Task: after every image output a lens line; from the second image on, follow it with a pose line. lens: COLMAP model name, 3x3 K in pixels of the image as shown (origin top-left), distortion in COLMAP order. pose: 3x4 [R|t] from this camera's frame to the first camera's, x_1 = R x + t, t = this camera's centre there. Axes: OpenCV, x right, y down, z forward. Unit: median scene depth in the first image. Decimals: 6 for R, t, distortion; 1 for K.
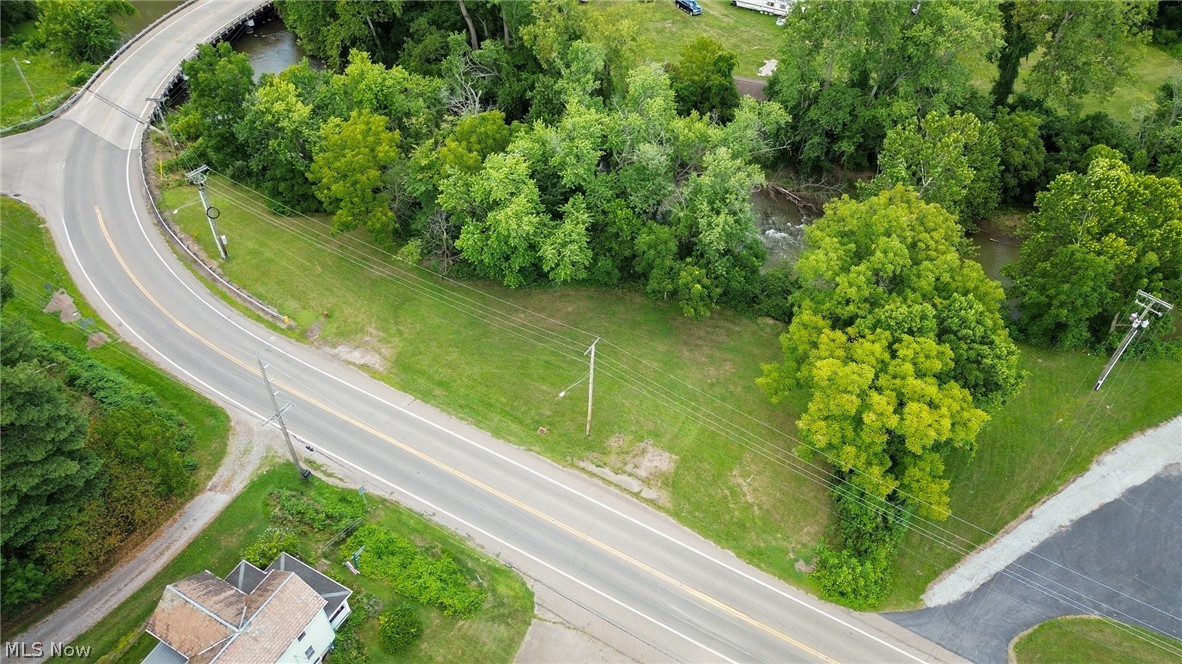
lens RADIAL K [[842.7, 0, 593.5], [0, 842.7, 331.9], [0, 0, 1]] dist [0.049509, -0.040842]
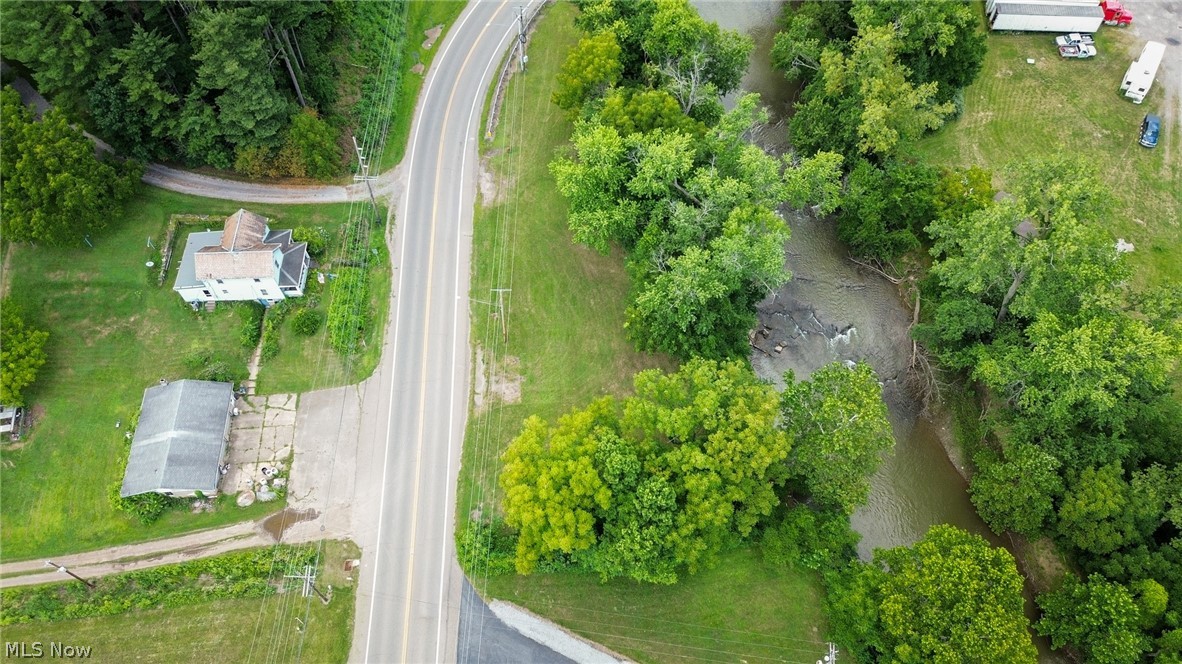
lens RADIAL K [[842.7, 0, 591.2], [0, 842.7, 333.0], [0, 0, 1]] dist [0.049509, -0.040842]
pose [[0.519847, 0.719272, -0.460877, 0.679101], [-0.587803, 0.692657, 0.417988, -0.531743], [0.619877, 0.053615, 0.782865, 0.047167]]
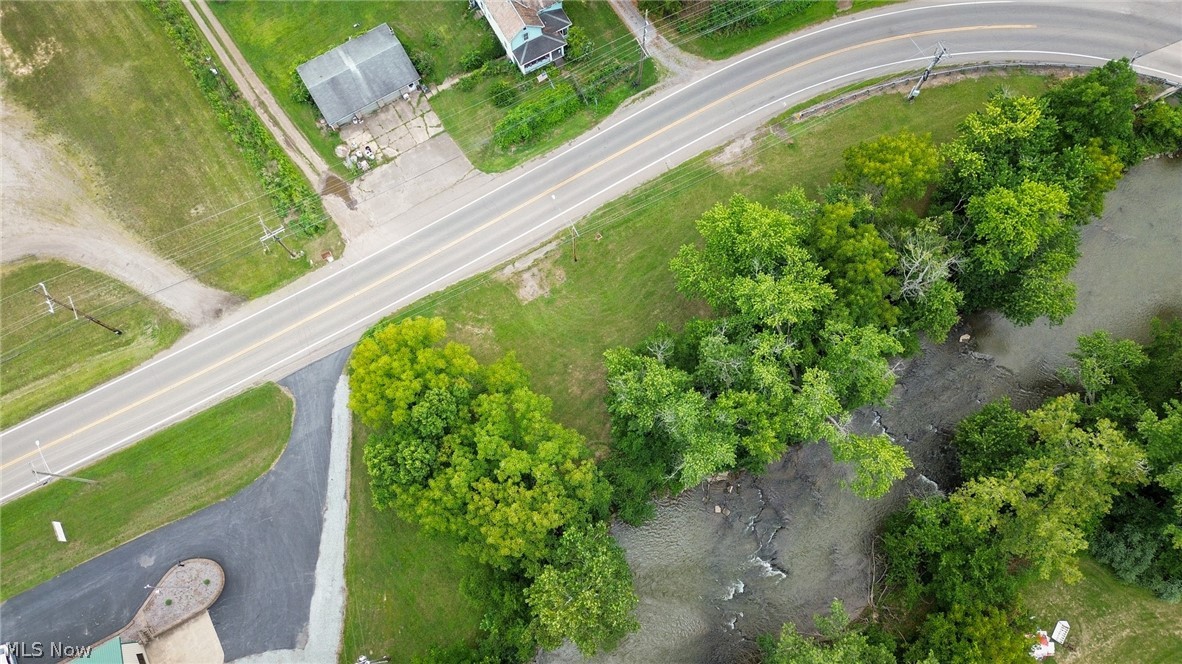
lens RADIAL K [[842.7, 0, 589.8], [0, 842.7, 326.6], [0, 0, 1]] dist [0.049509, -0.040842]
pose [[-0.522340, 0.817491, -0.242629, 0.401697], [-0.586227, -0.137617, 0.798373, -0.995674], [0.619273, 0.559258, 0.551119, 0.343471]]
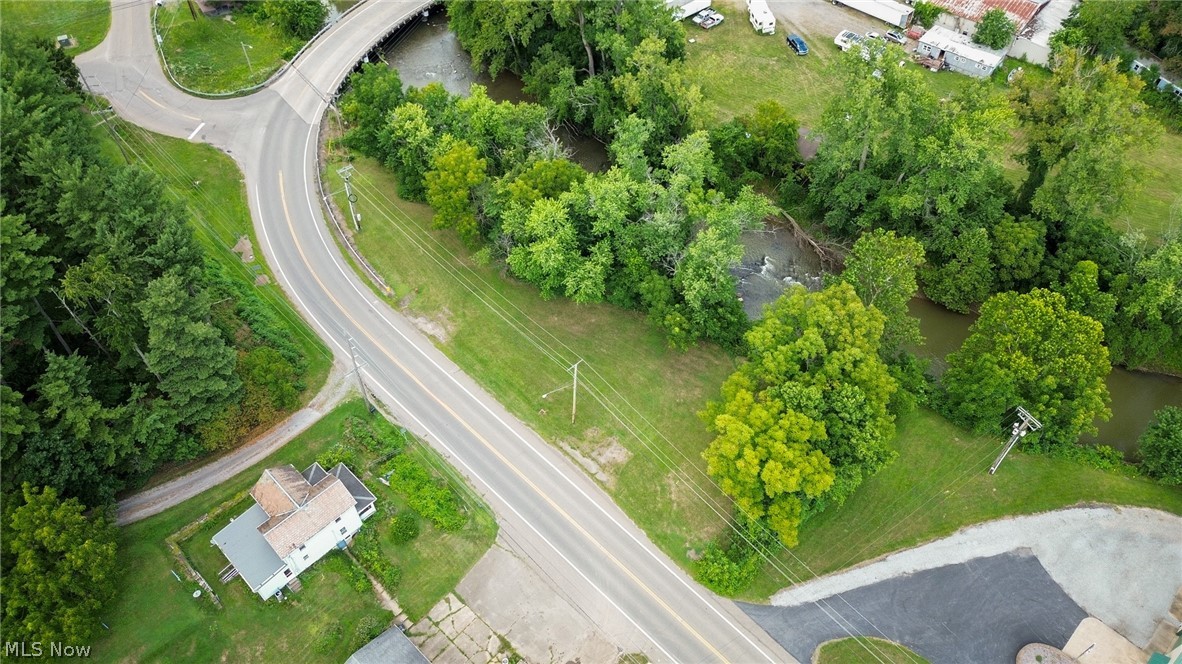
lens RADIAL K [[842.7, 0, 591.9], [0, 842.7, 332.7], [0, 0, 1]] dist [0.049509, -0.040842]
pose [[0.964465, 0.194841, -0.178451, 0.239597], [-0.177590, 0.978142, 0.108168, -0.173604], [0.195626, -0.072634, 0.977985, -0.307240]]
